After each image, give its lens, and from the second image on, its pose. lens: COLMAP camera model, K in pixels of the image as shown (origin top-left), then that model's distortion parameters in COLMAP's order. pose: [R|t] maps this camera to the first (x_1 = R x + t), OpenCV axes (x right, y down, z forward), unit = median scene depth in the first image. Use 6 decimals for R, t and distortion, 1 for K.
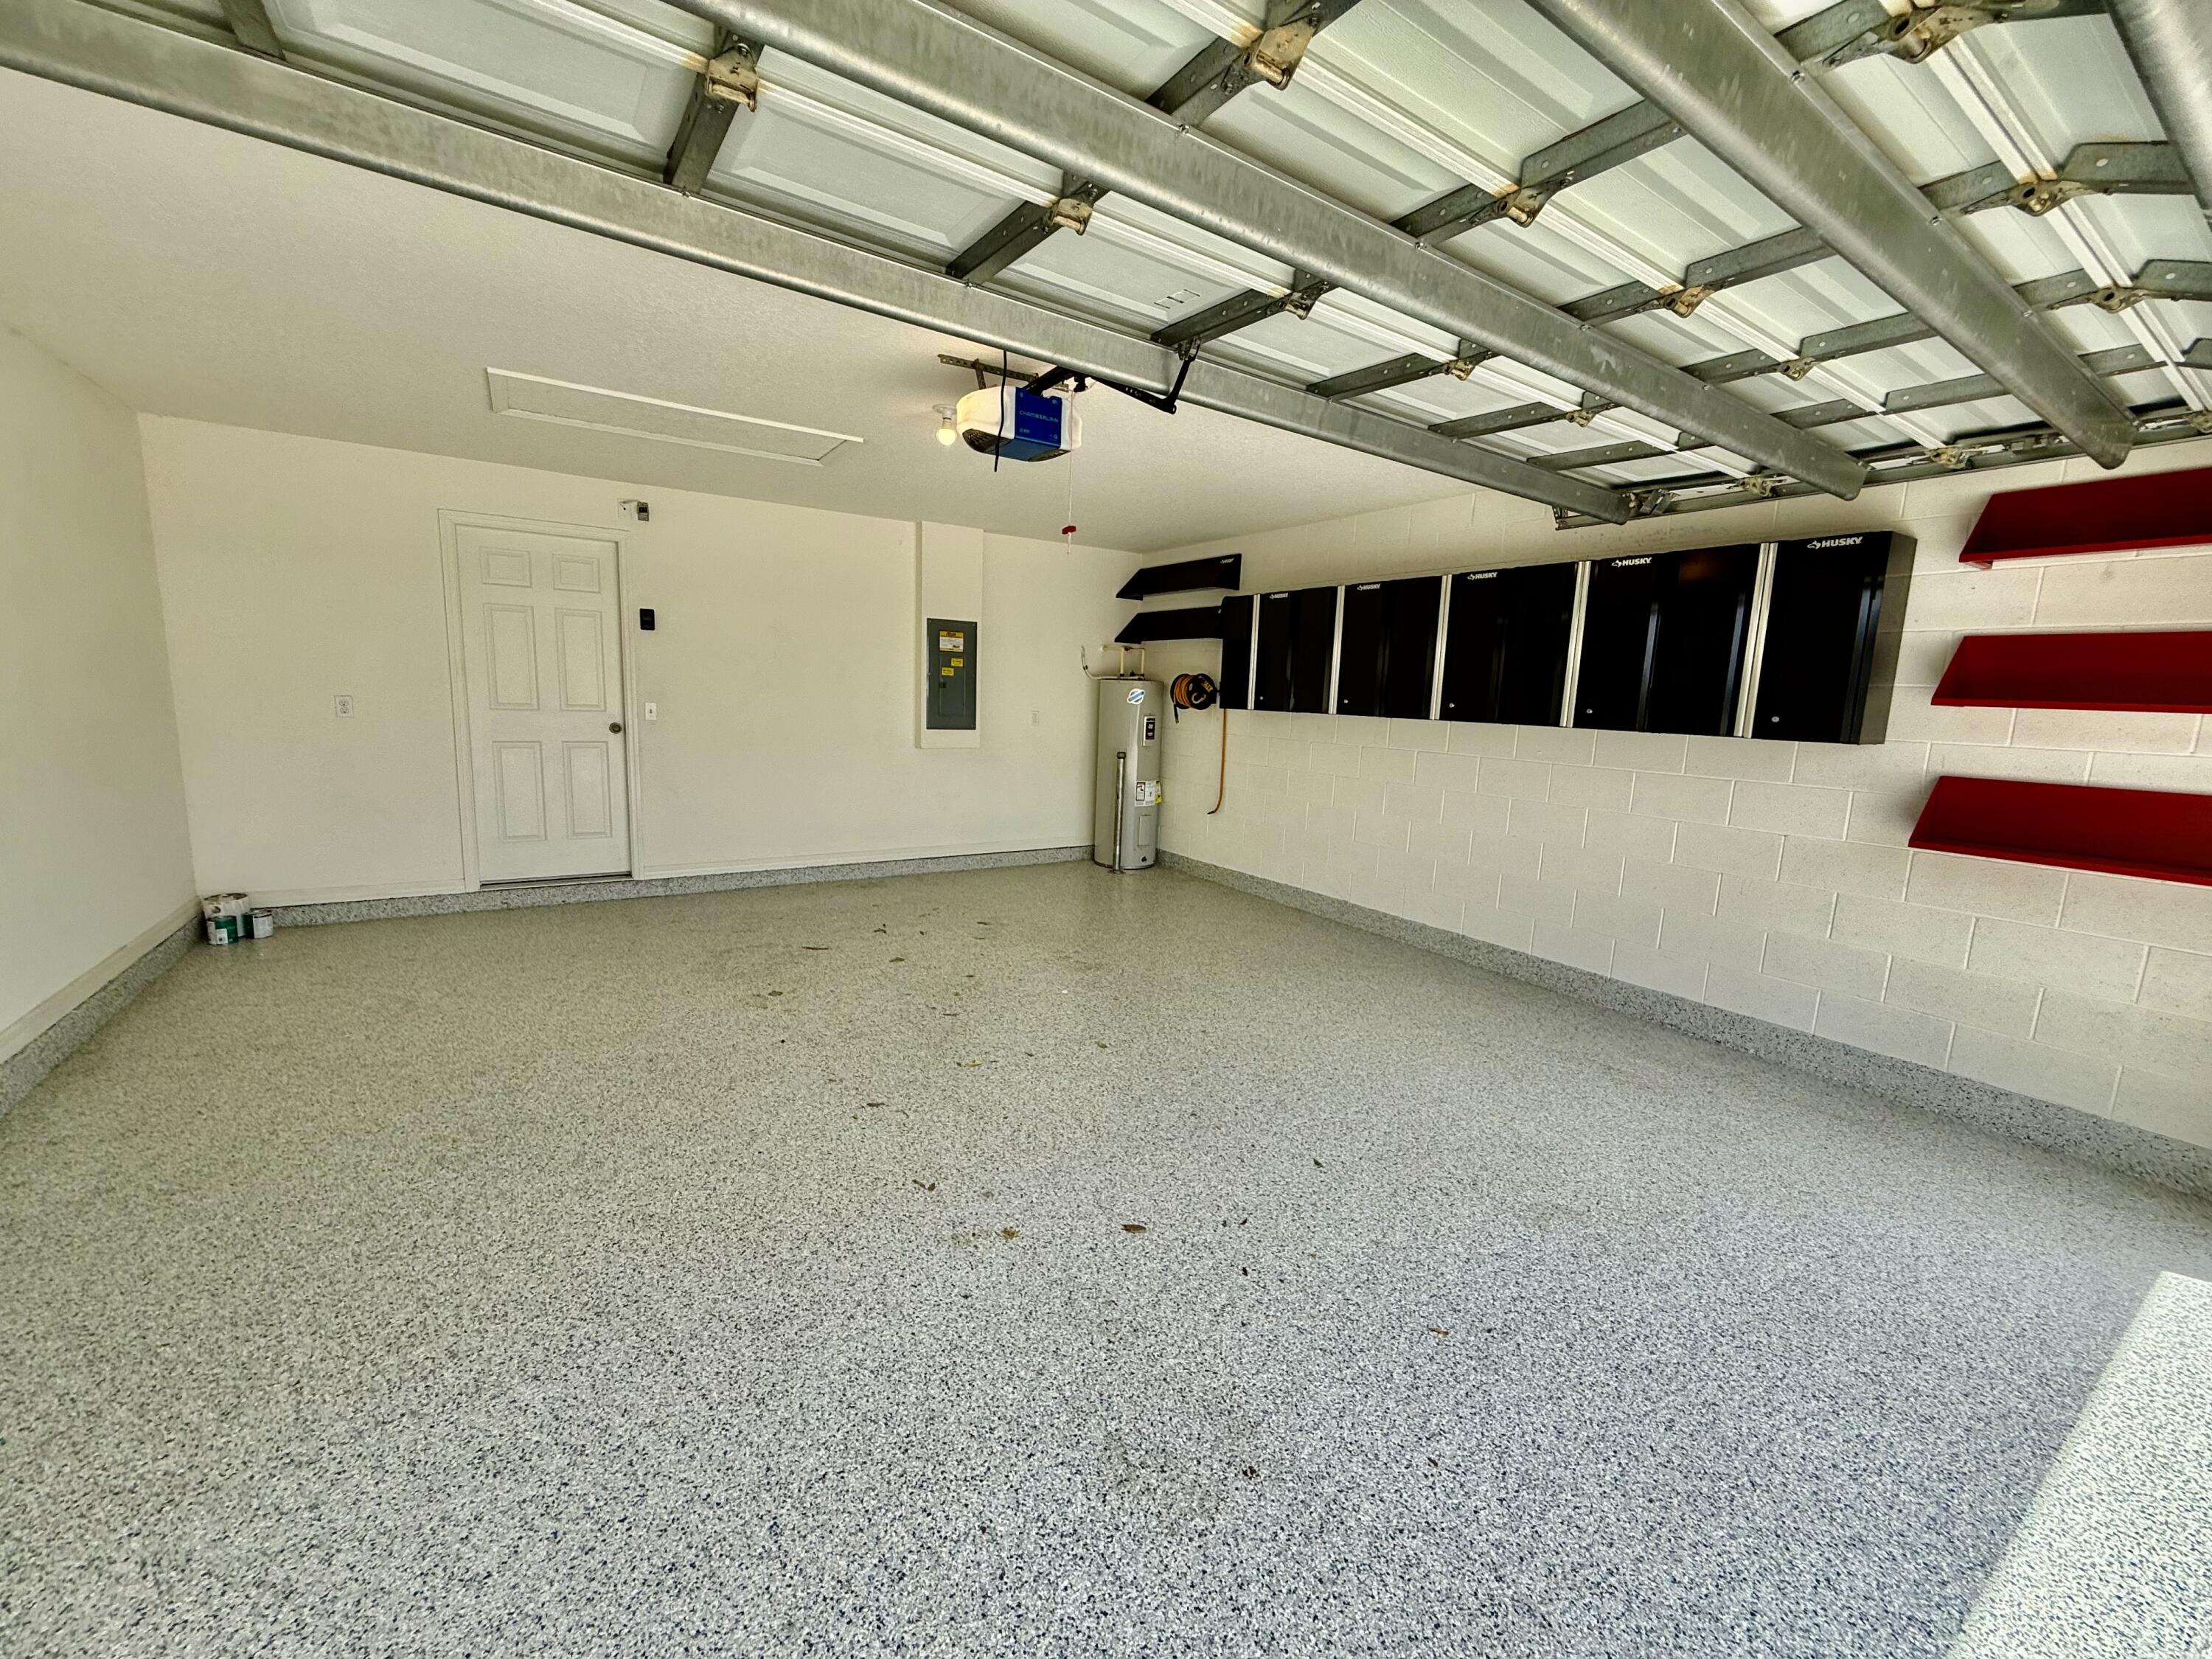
lens RADIAL K [[881.8, 0, 1100.5], [0, 881.8, 835.1], [0, 0, 1]] dist [0.000690, 0.000630]
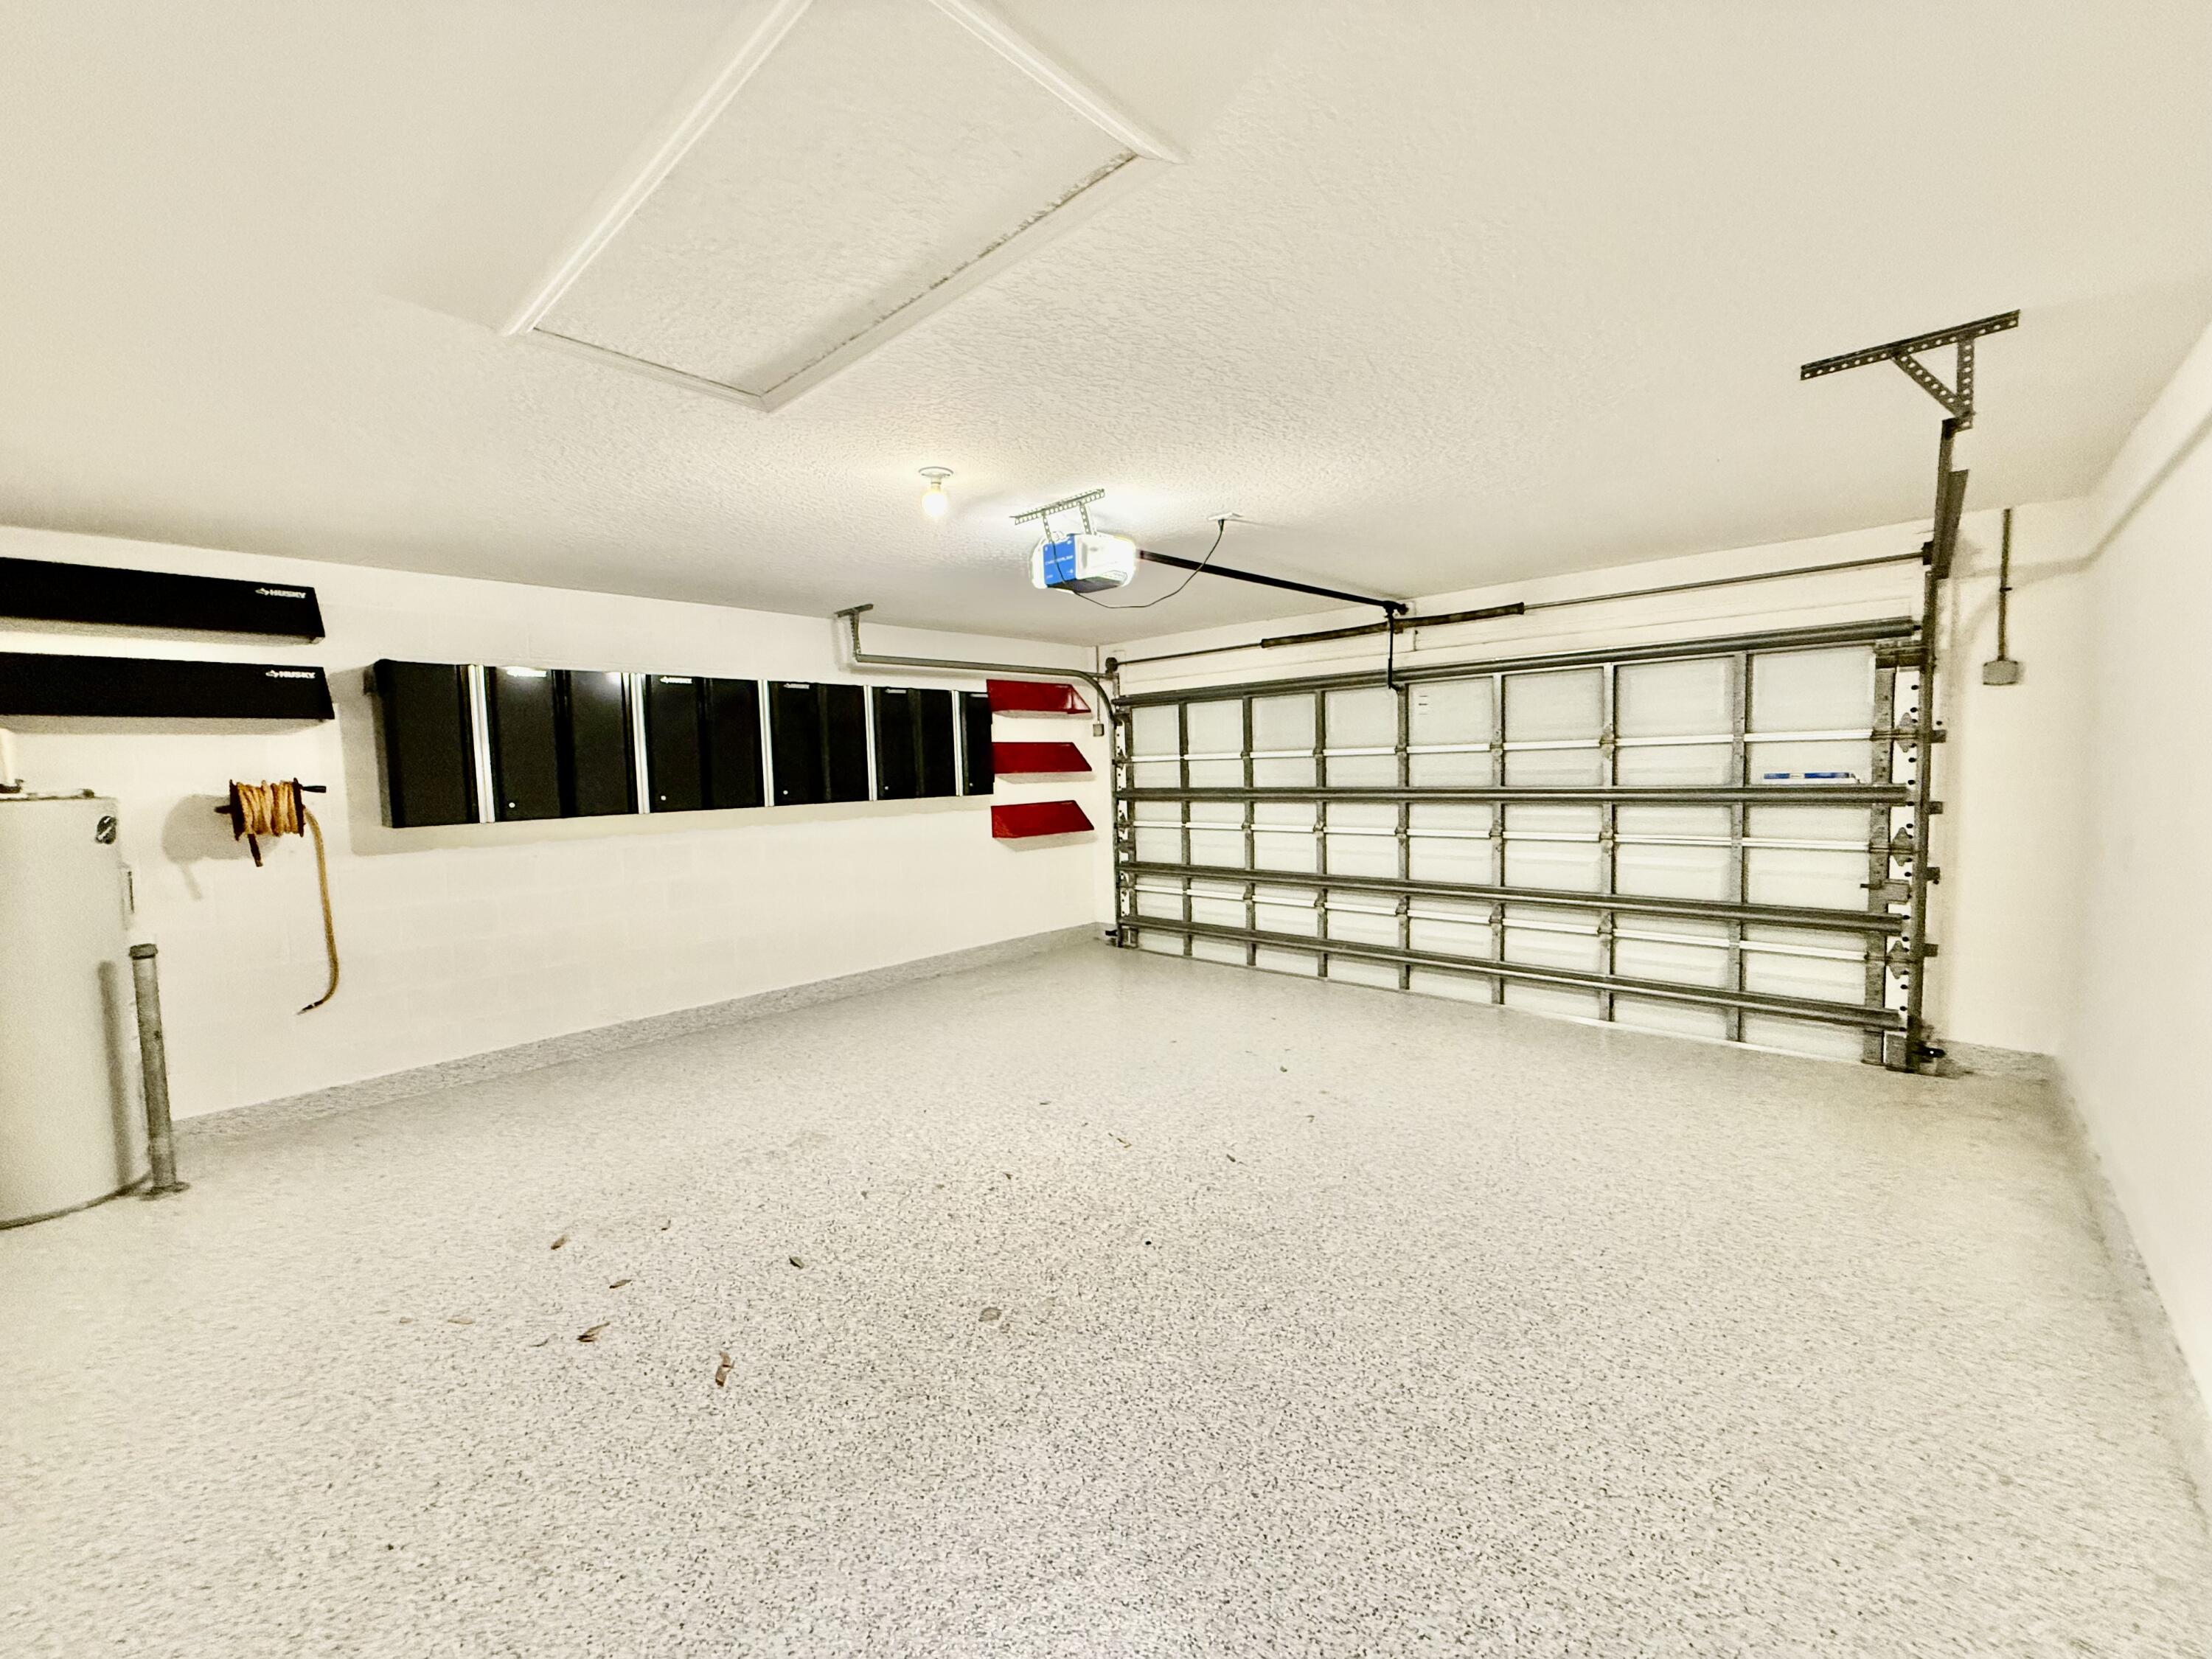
lens RADIAL K [[881.8, 0, 1100.7], [0, 881.8, 813.0], [0, 0, 1]] dist [0.000690, 0.000630]
pose [[-0.246595, -0.085015, 0.965382, -0.796892], [0.176216, 0.975605, 0.130928, -0.190646], [-0.952963, 0.202402, -0.225598, 0.834498]]
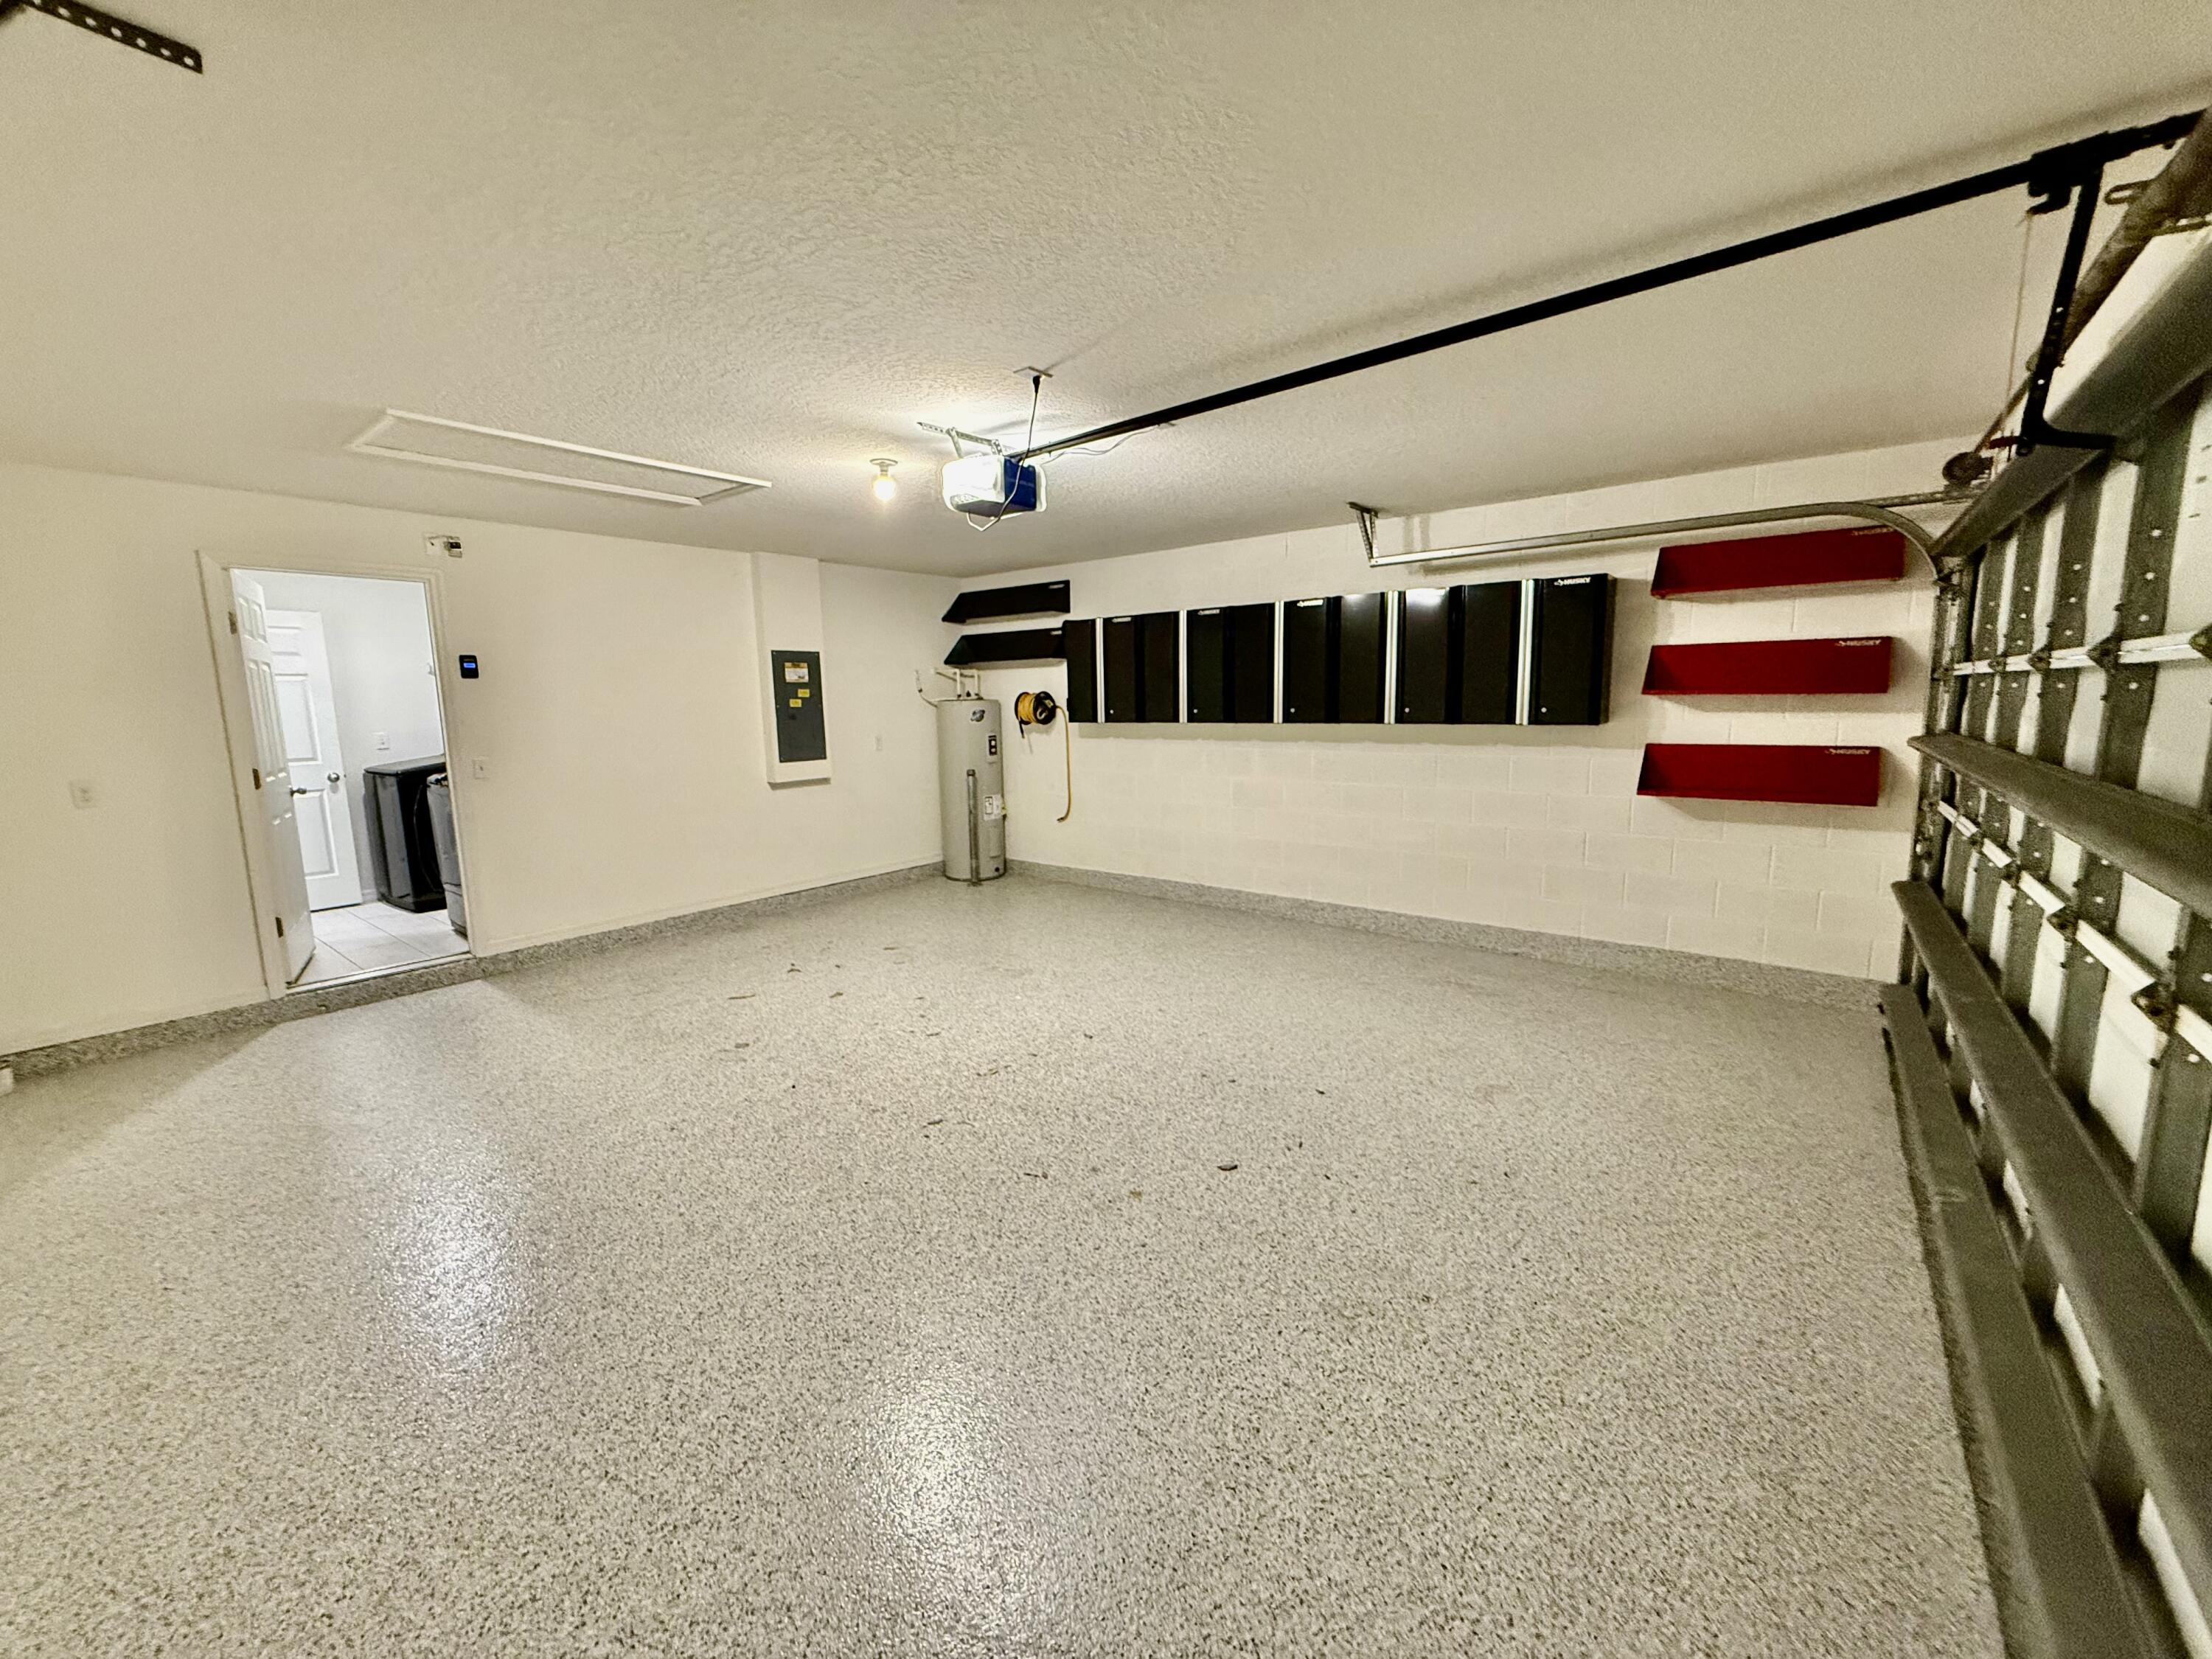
lens RADIAL K [[881.8, 0, 1101.2], [0, 881.8, 832.1], [0, 0, 1]] dist [0.000690, 0.000630]
pose [[0.945006, -0.102860, 0.310456, -0.226997], [0.104917, 0.994430, 0.010114, -0.021057], [-0.309767, 0.023014, 0.950534, -0.054187]]
